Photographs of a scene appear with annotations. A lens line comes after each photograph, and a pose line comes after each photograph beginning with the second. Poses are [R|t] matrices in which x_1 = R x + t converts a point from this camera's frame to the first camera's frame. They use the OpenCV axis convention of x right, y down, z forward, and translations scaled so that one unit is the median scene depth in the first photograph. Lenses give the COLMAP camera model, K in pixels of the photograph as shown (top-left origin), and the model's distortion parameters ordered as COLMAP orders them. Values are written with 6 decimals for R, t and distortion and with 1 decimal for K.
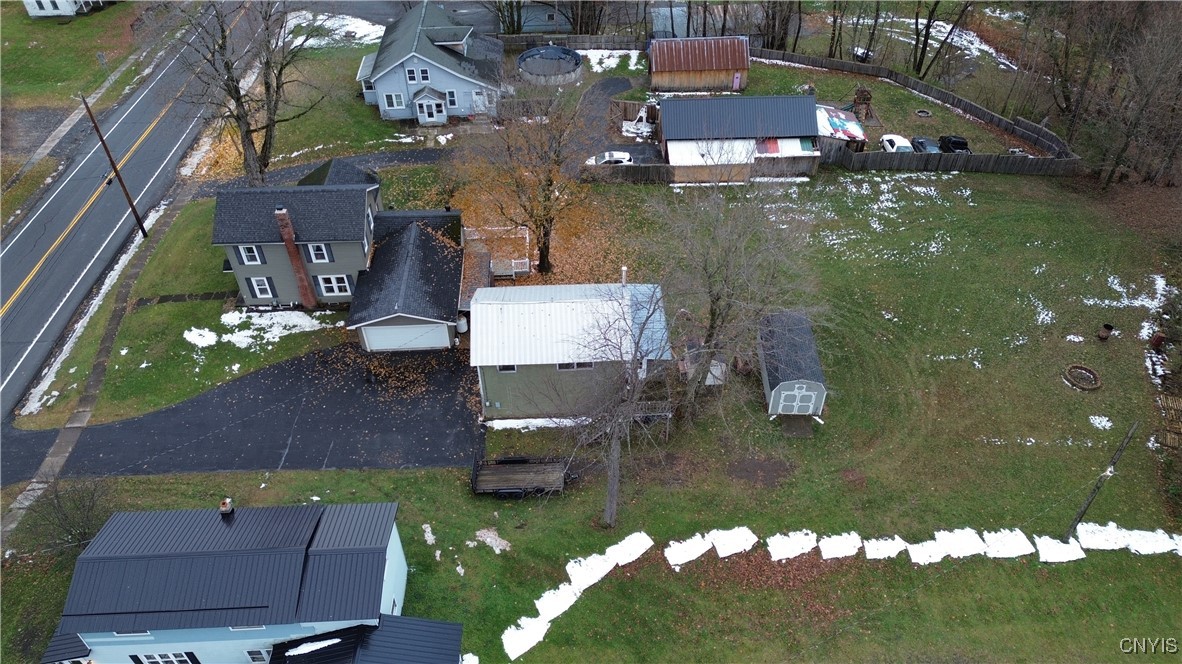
lens RADIAL K [[830.2, 0, 591.0], [0, 830.2, 332.0], [0, 0, 1]] dist [0.077440, -0.072350]
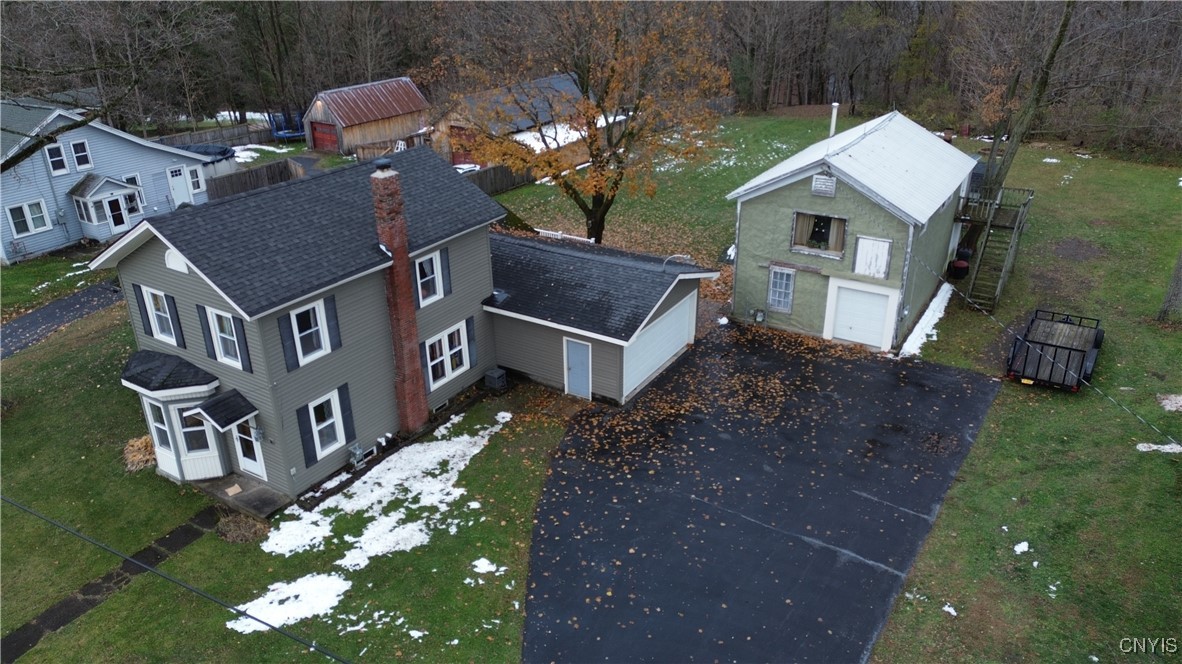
lens RADIAL K [[830.2, 0, 591.0], [0, 830.2, 332.0], [0, 0, 1]] dist [0.077440, -0.072350]
pose [[0.567777, -0.345625, 0.747110, -0.596515], [0.563041, 0.825139, -0.046169, -0.000206], [-0.600512, 0.446867, 0.663095, 0.633811]]
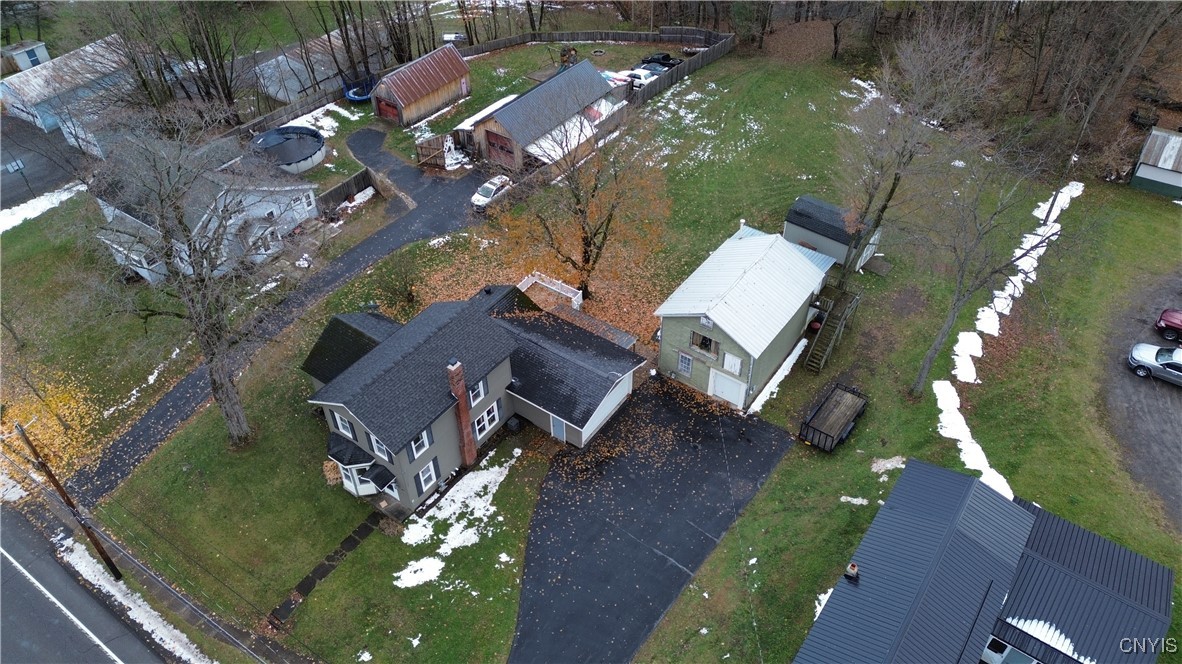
lens RADIAL K [[830.2, 0, 591.0], [0, 830.2, 332.0], [0, 0, 1]] dist [0.077440, -0.072350]
pose [[0.614486, -0.530856, 0.583608, -0.680763], [0.537579, 0.823173, 0.182745, -0.225701], [-0.577422, 0.201442, 0.791205, 0.248390]]
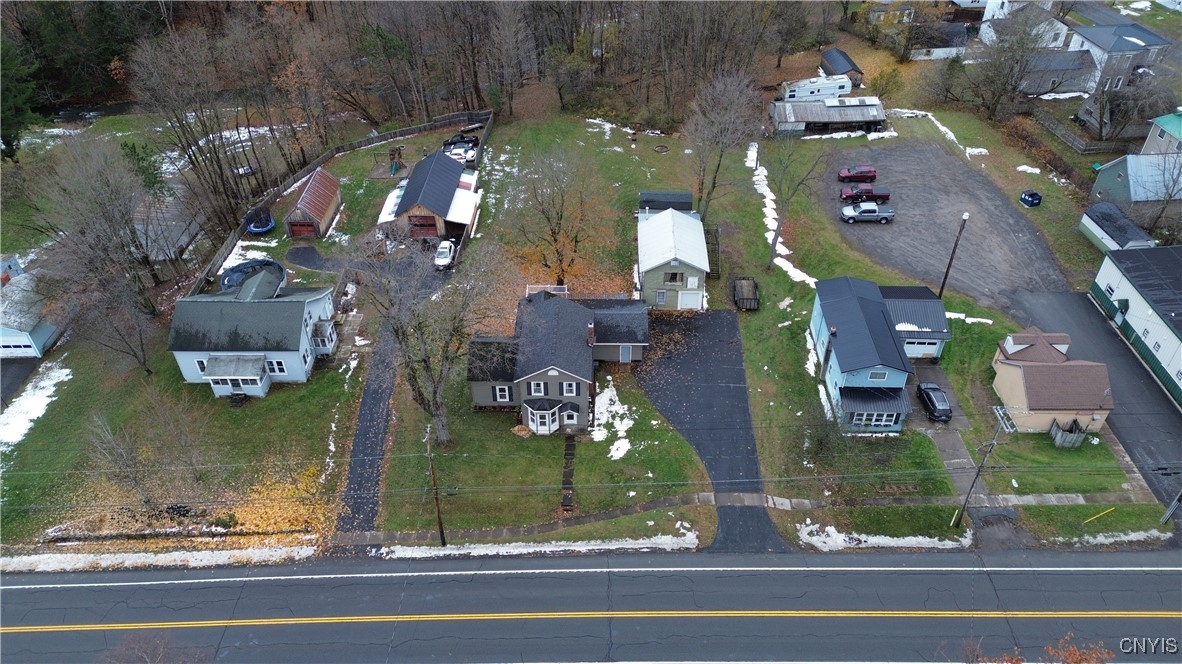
lens RADIAL K [[839.8, 0, 588.6], [0, 839.8, 316.5], [0, 0, 1]] dist [0.115405, -0.076753]
pose [[0.063853, -0.604362, 0.794147, -1.322547], [0.682313, 0.607157, 0.407198, -0.649243], [-0.728267, 0.515856, 0.451132, 0.346211]]
